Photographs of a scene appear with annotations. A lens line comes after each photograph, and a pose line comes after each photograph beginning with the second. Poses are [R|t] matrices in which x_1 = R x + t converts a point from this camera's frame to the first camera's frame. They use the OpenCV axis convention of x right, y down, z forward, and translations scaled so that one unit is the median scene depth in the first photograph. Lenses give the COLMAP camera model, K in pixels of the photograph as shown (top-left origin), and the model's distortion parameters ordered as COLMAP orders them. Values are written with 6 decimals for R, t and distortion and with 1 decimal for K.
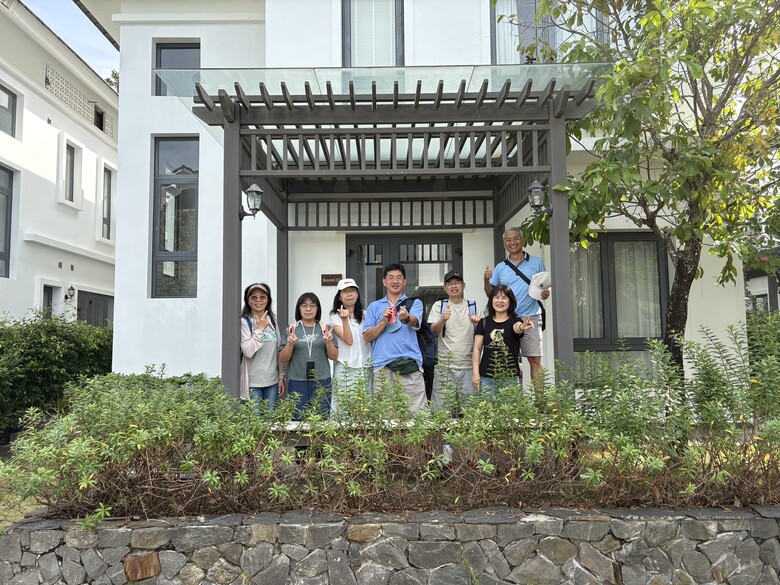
lens RADIAL K [[589.4, 0, 392.4], [0, 589.4, 299.8], [0, 0, 1]] dist [0.037792, -0.033964]
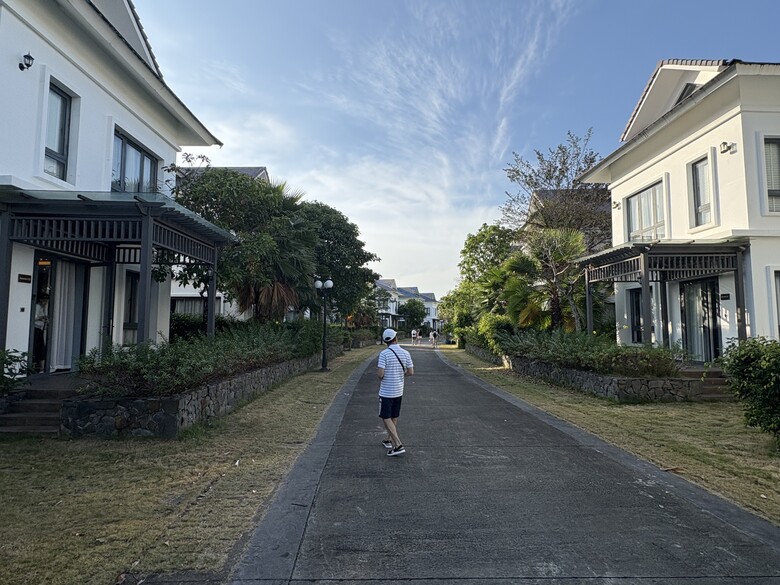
lens RADIAL K [[419.1, 0, 389.3], [0, 419.1, 294.5], [0, 0, 1]] dist [-0.000148, 0.001340]
pose [[0.001094, 0.095018, 0.995475, -1.722418], [-0.080274, 0.992271, -0.094624, 0.047183], [-0.996772, -0.079807, 0.008713, 0.124373]]
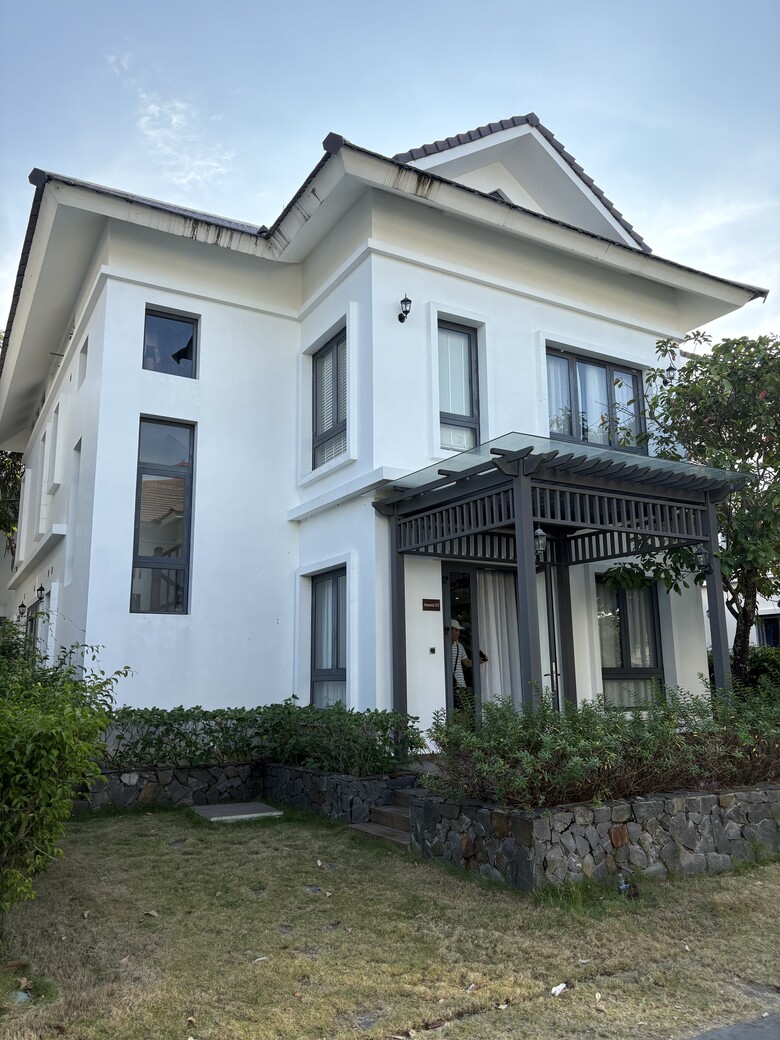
lens RADIAL K [[785.9, 0, 380.9], [0, 785.9, 519.3], [0, 0, 1]] dist [0.037792, -0.033964]
pose [[0.872013, 0.104155, 0.478272, -1.272661], [-0.040159, 0.989028, -0.142165, 0.024371], [-0.487832, 0.104763, 0.866628, -0.220773]]
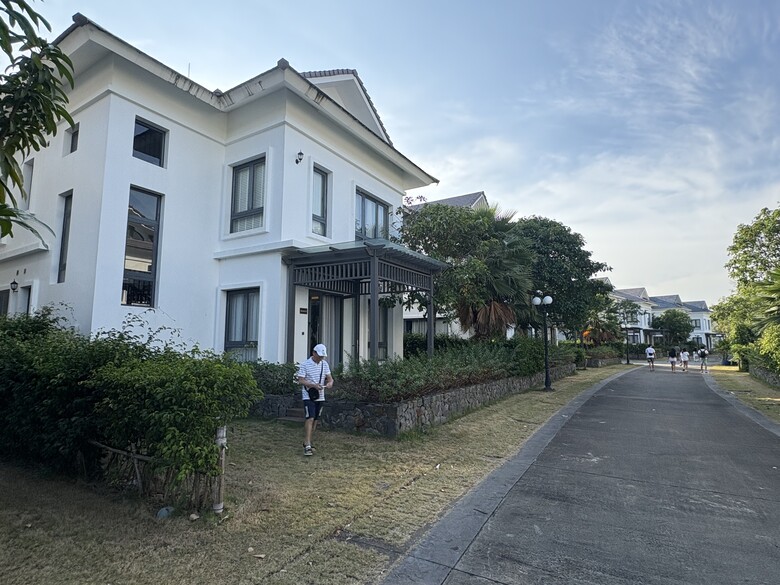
lens RADIAL K [[419.1, 0, 390.6], [0, 419.1, 291.3], [0, 0, 1]] dist [-0.000148, 0.001340]
pose [[0.521992, 0.122512, 0.844106, -1.780378], [-0.075243, 0.992387, -0.097502, 0.027745], [-0.849625, -0.012618, 0.527237, -0.028836]]
